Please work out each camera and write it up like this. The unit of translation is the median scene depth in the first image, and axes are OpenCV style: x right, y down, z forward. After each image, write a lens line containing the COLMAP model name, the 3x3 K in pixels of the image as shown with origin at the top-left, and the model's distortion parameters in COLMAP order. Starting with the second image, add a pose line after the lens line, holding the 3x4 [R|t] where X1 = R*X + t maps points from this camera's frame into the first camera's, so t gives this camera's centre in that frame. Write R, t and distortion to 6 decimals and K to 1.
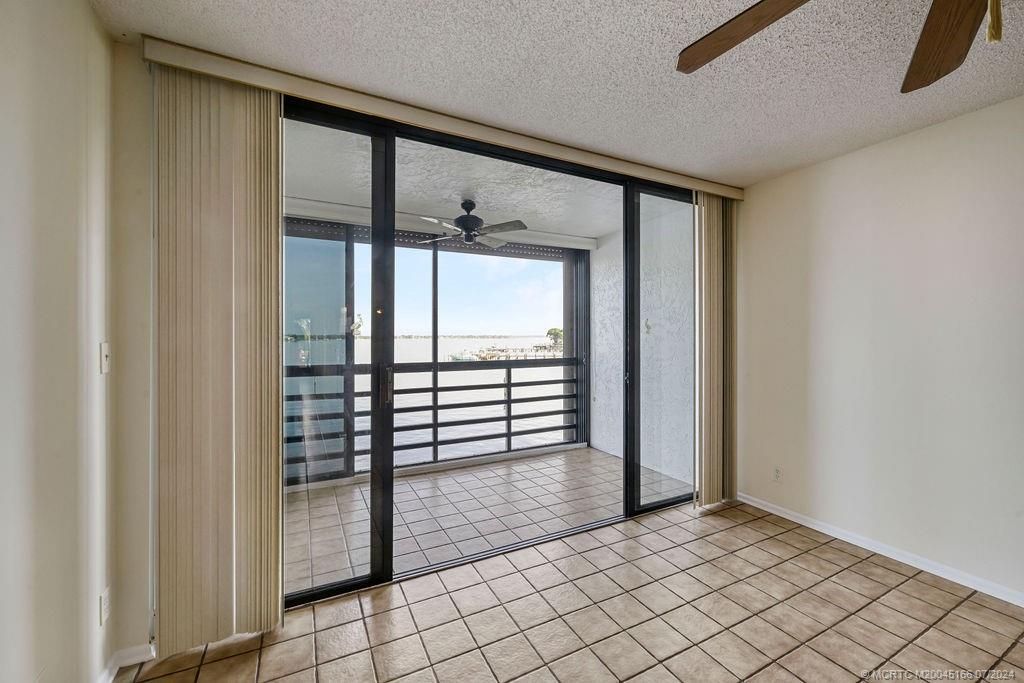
lens RADIAL K [[409.3, 0, 510.3], [0, 409.3, 338.7], [0, 0, 1]] dist [-0.001378, -0.000478]
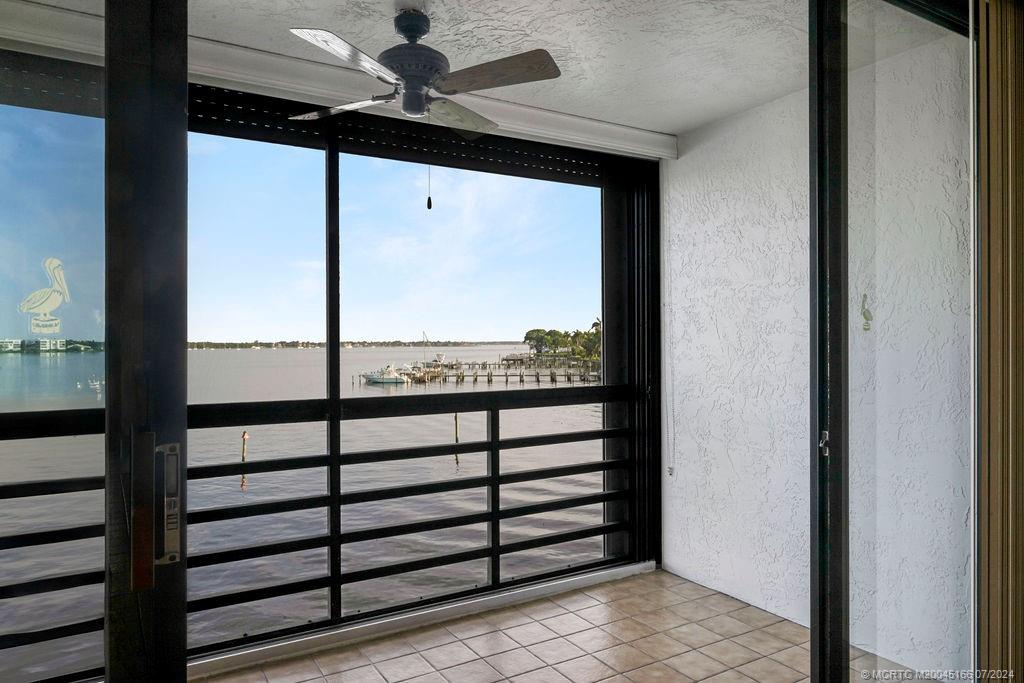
lens RADIAL K [[681.4, 0, 507.3], [0, 681.4, 349.1], [0, 0, 1]] dist [0.007863, 0.000562]
pose [[0.997926, -0.004240, 0.064232, -0.038320], [0.004028, 0.999986, 0.003436, 0.000791], [-0.064246, -0.003170, 0.997929, 0.221589]]
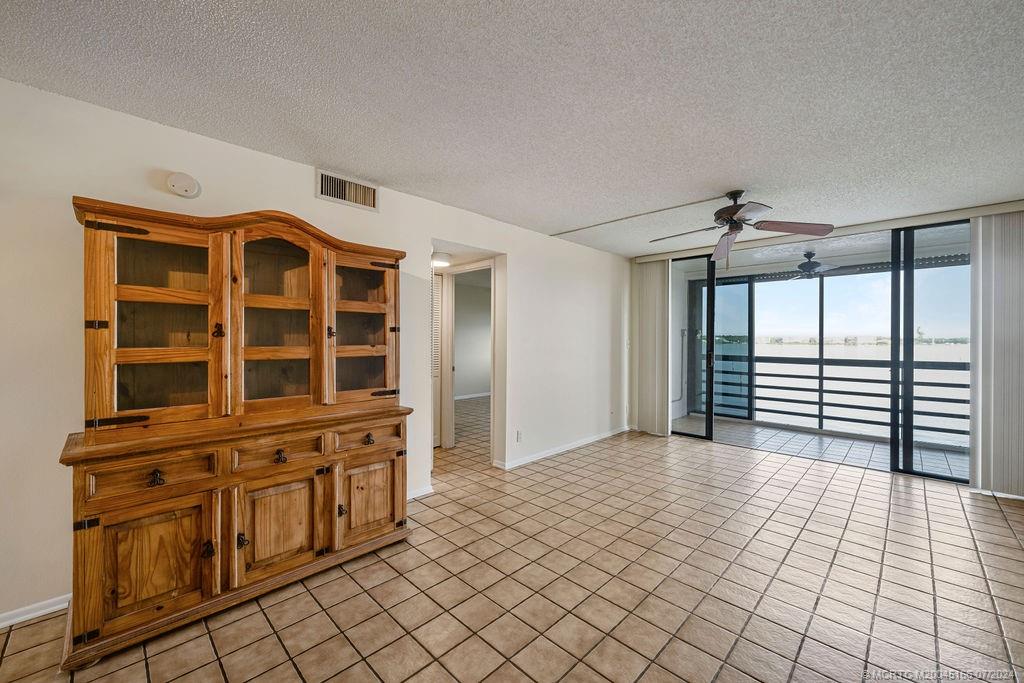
lens RADIAL K [[409.3, 0, 507.9], [0, 409.3, 340.3], [0, 0, 1]] dist [-0.001378, -0.000478]
pose [[0.325695, 0.005100, -0.945461, 0.716405], [-0.009324, 0.999954, 0.002182, 0.003096], [0.945429, 0.008105, 0.325727, -0.418379]]
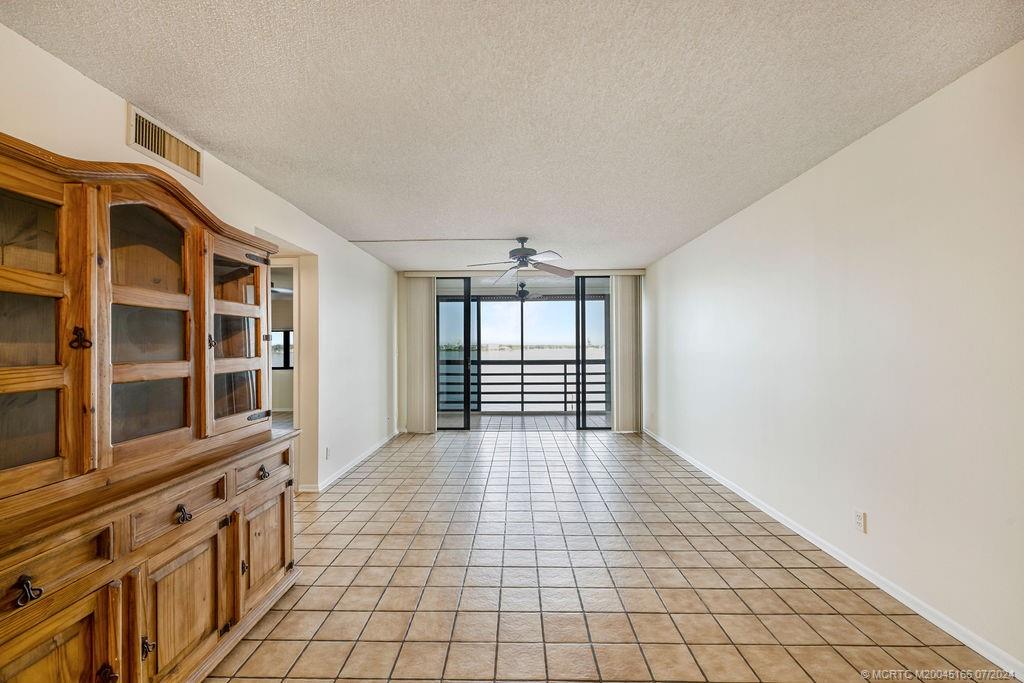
lens RADIAL K [[409.3, 0, 519.9], [0, 409.3, 345.6], [0, 0, 1]] dist [-0.001378, -0.000478]
pose [[0.896777, -0.005957, -0.442442, 0.600815], [0.003026, 0.999969, -0.007330, 0.004106], [0.442472, 0.005235, 0.896767, -0.665099]]
